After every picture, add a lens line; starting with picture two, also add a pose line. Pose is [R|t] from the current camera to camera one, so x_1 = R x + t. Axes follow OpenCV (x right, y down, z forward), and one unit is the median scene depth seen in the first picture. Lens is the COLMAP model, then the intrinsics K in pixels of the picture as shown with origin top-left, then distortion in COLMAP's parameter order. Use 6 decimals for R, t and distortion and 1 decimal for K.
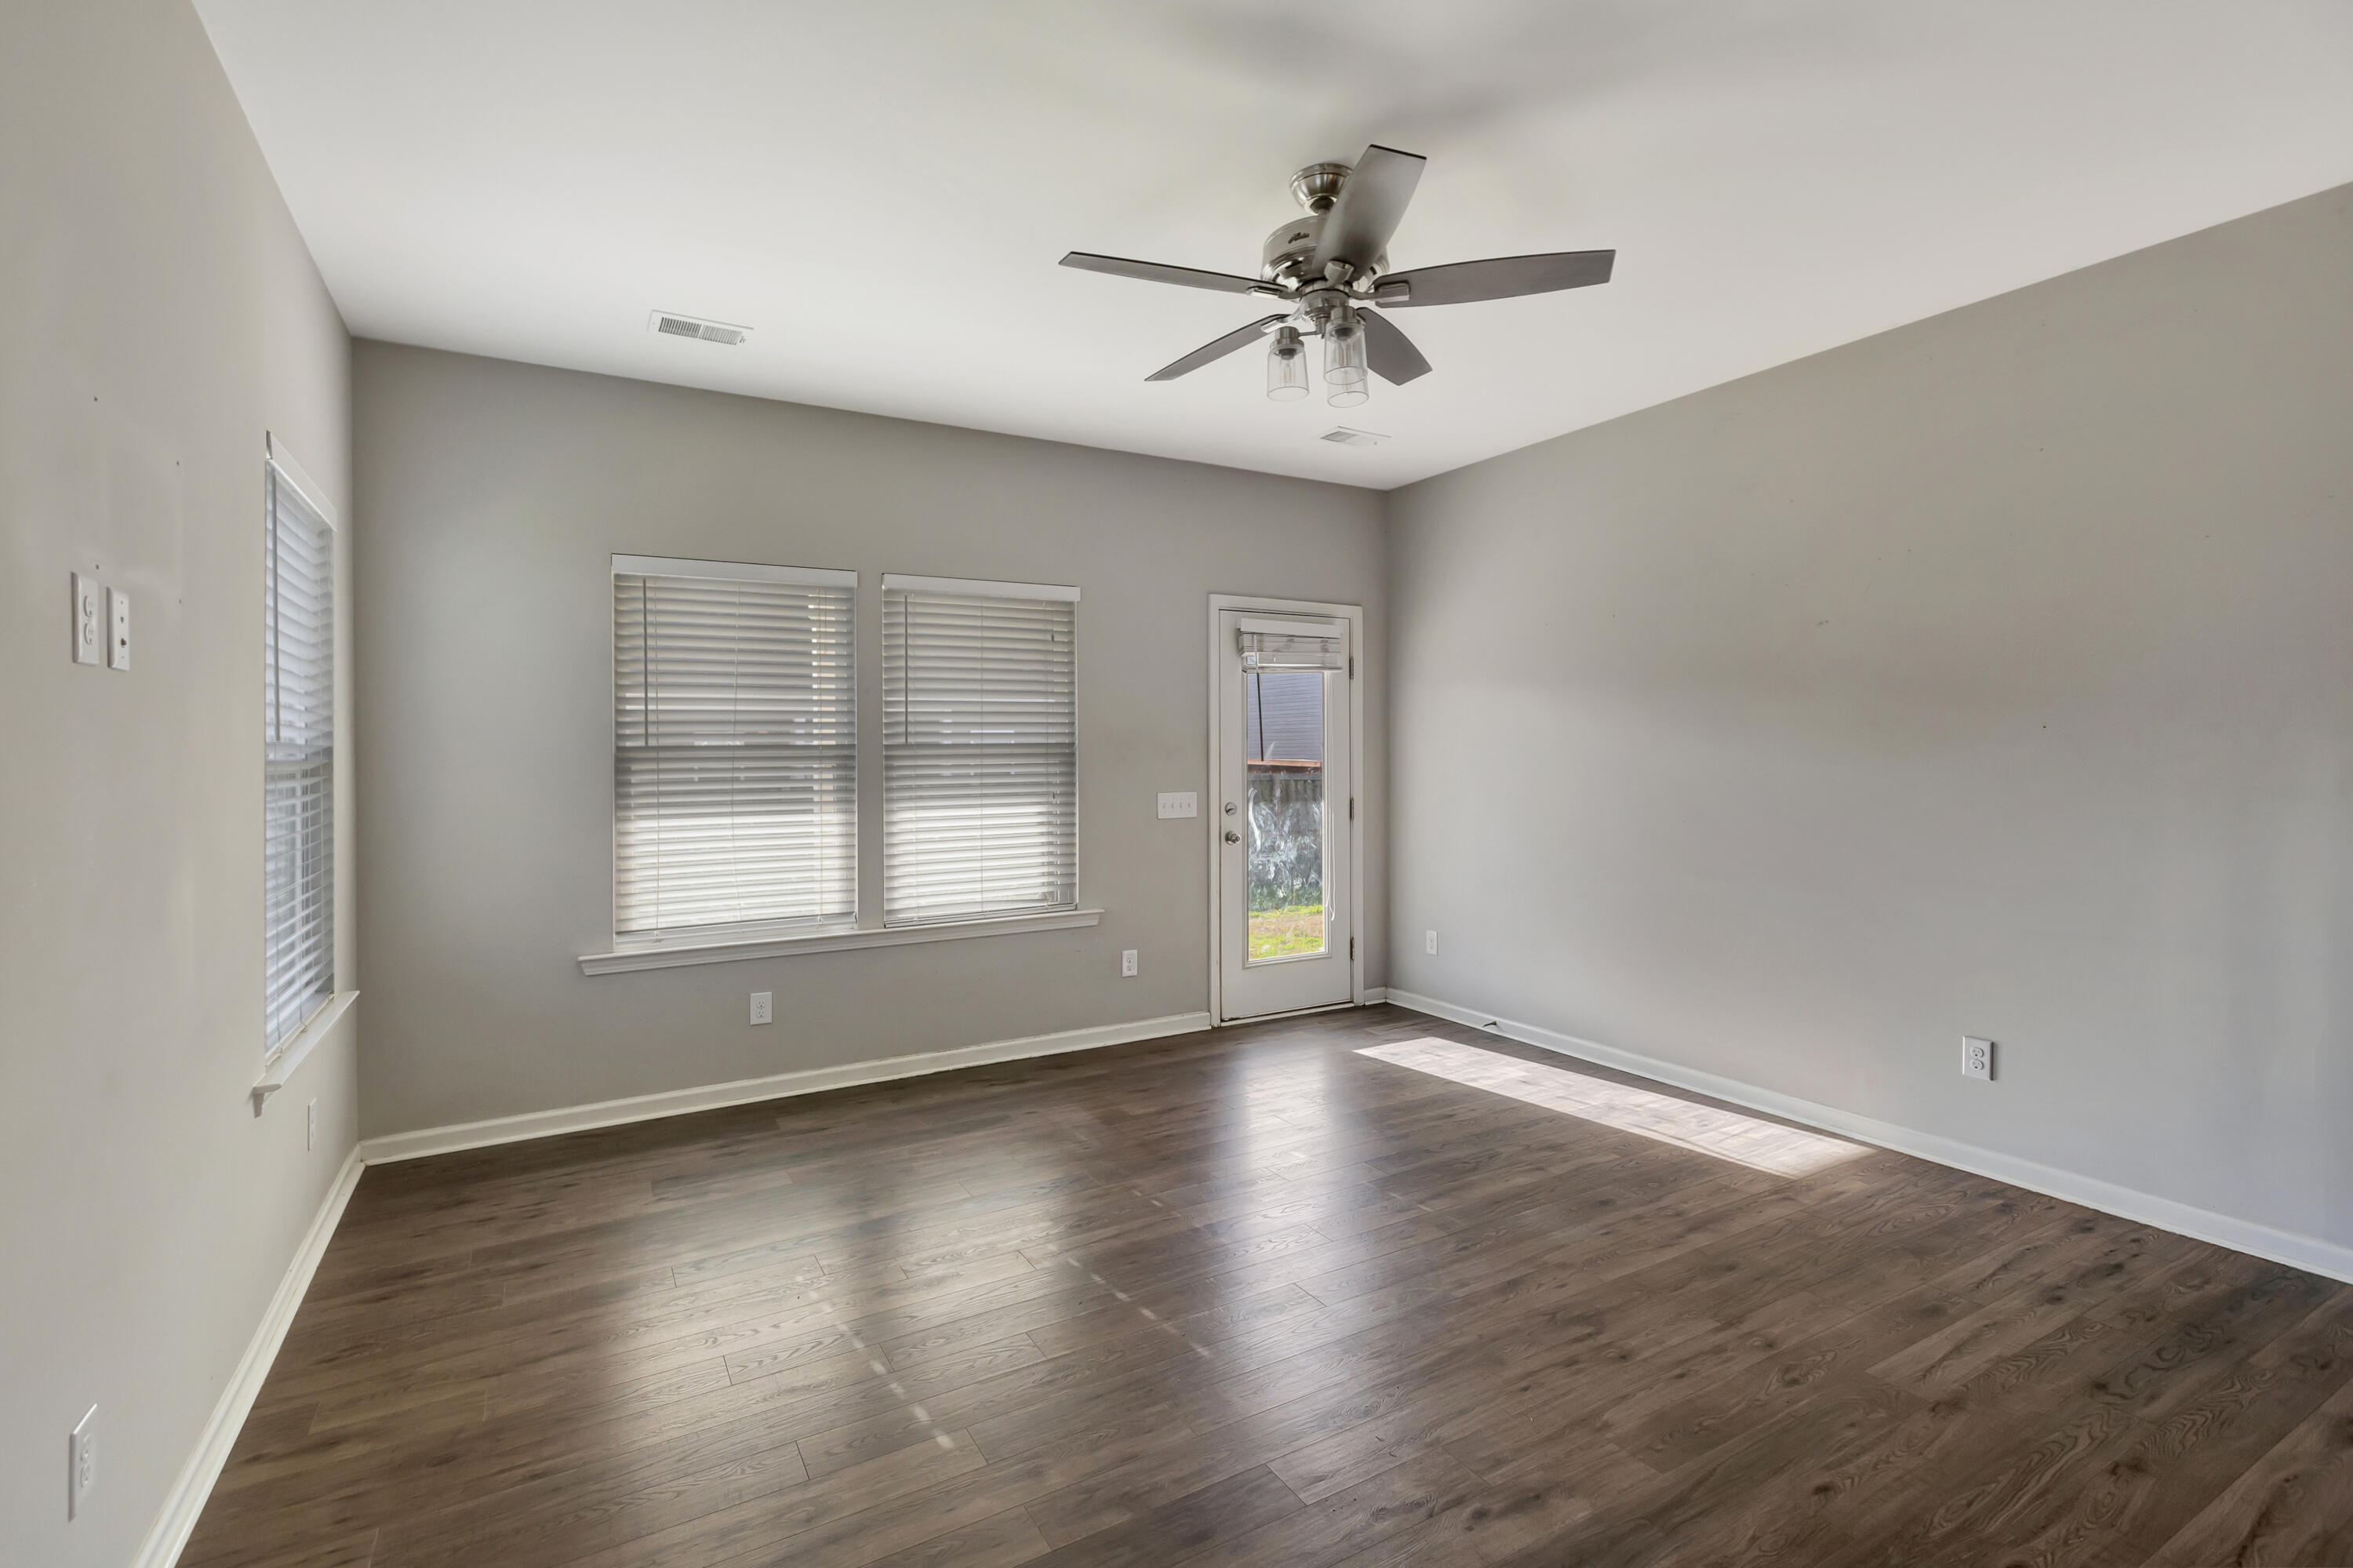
lens RADIAL K [[1089.5, 0, 1169.9], [0, 1089.5, 747.1], [0, 0, 1]] dist [0.000804, -0.000538]
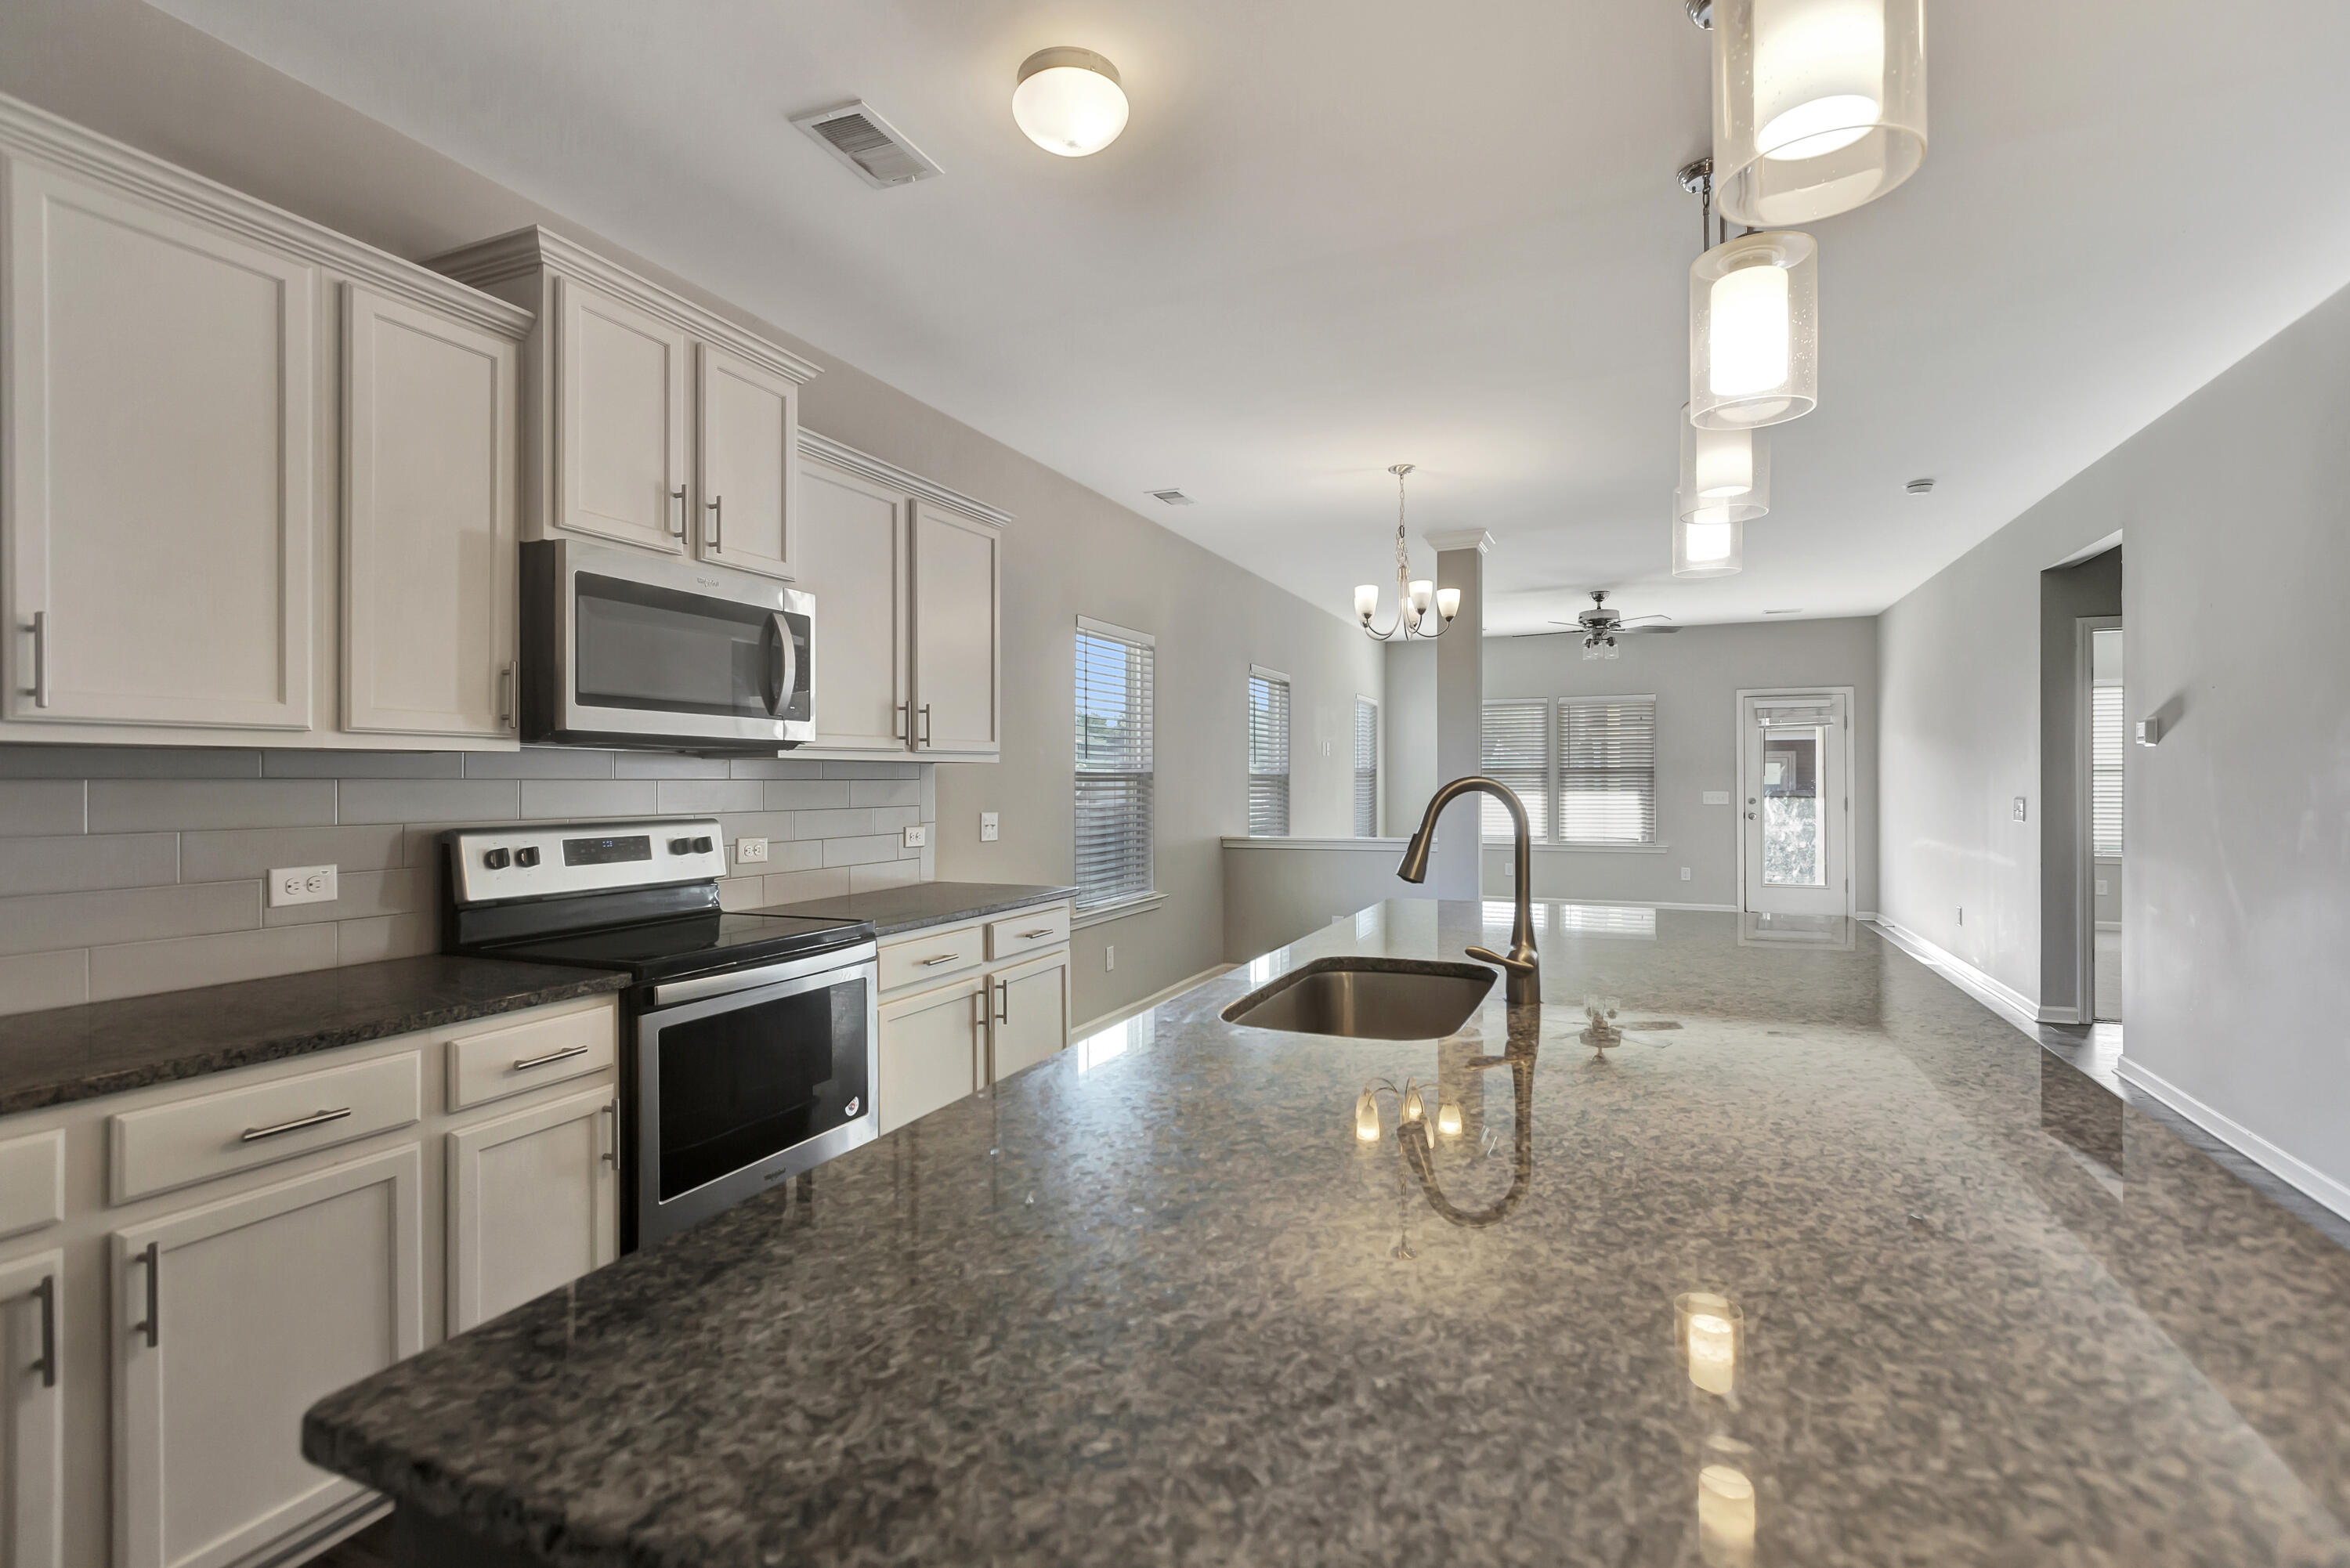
lens RADIAL K [[1081.2, 0, 1178.7], [0, 1081.2, 781.3], [0, 0, 1]] dist [0.002769, 0.000587]
pose [[0.593952, 0.005254, -0.804484, 0.981300], [-0.004942, 0.999984, 0.002882, 0.021675], [0.804486, 0.002264, 0.593968, -0.929657]]
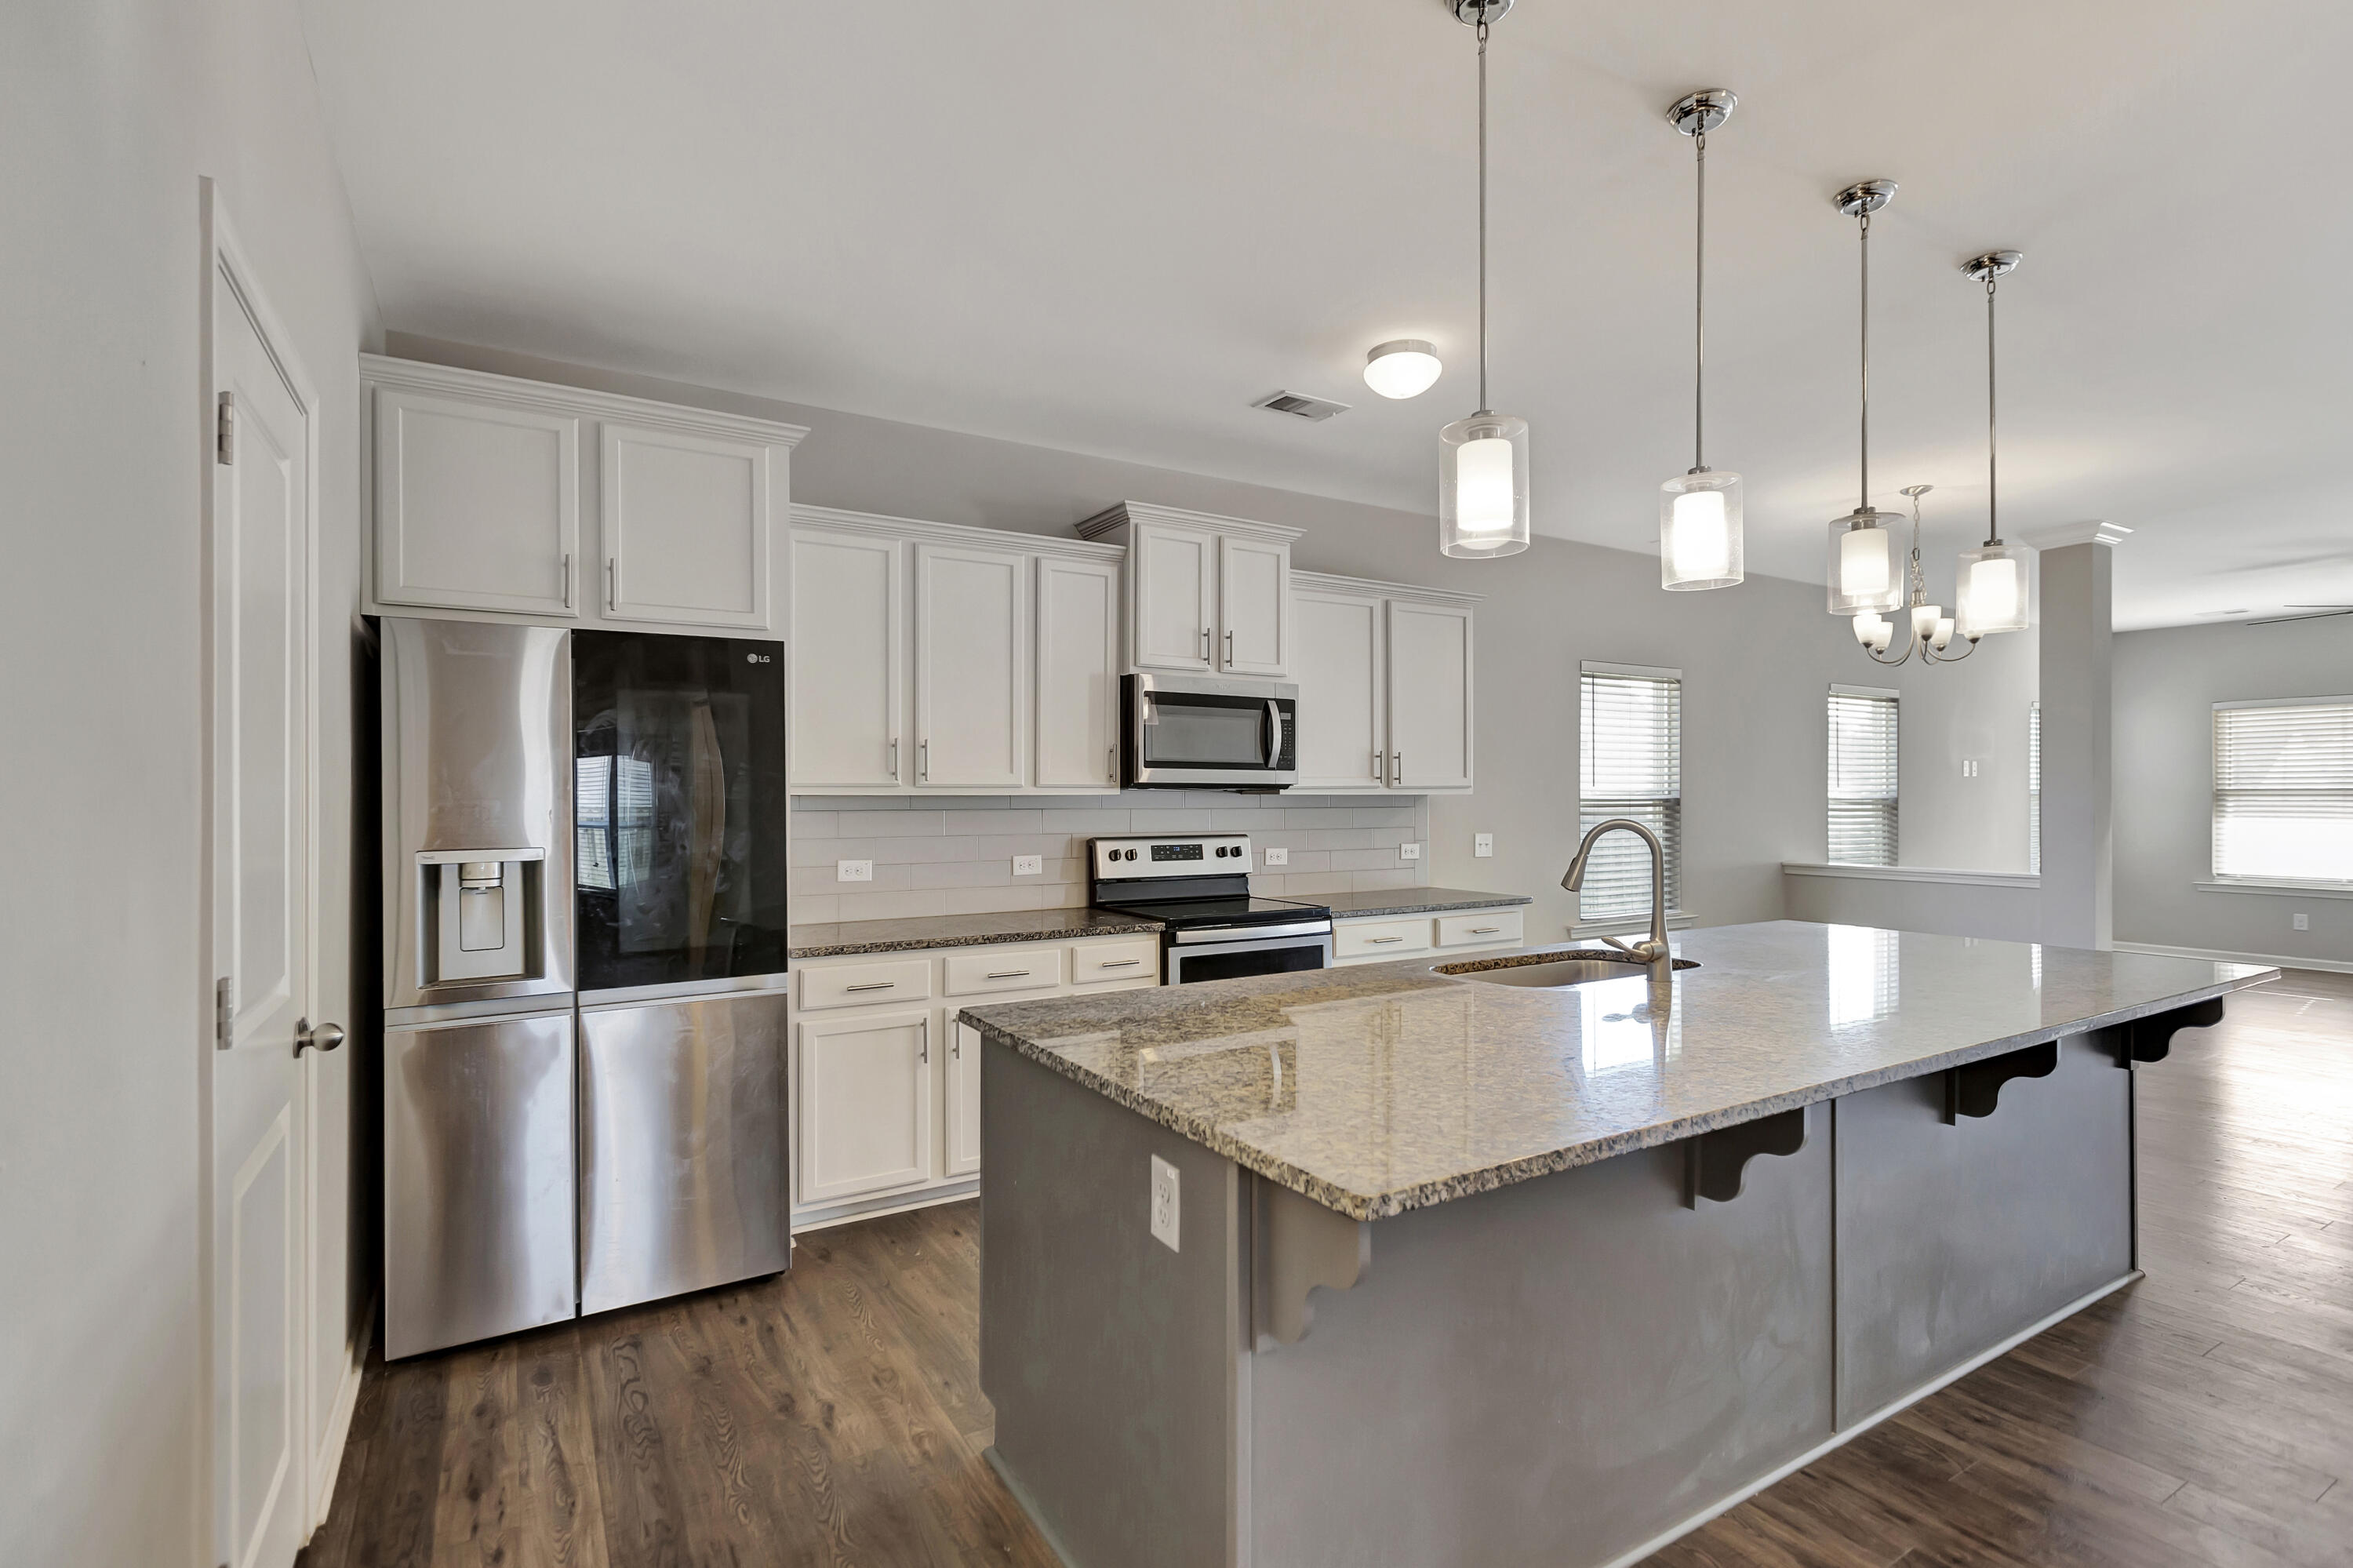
lens RADIAL K [[1099.5, 0, 1174.7], [0, 1099.5, 791.7], [0, 0, 1]] dist [0.002066, 0.000184]
pose [[0.020578, 0.002211, -0.999786, 1.258072], [-0.004797, 0.999986, 0.002112, 0.008210], [0.999777, 0.004752, 0.020588, -0.860460]]
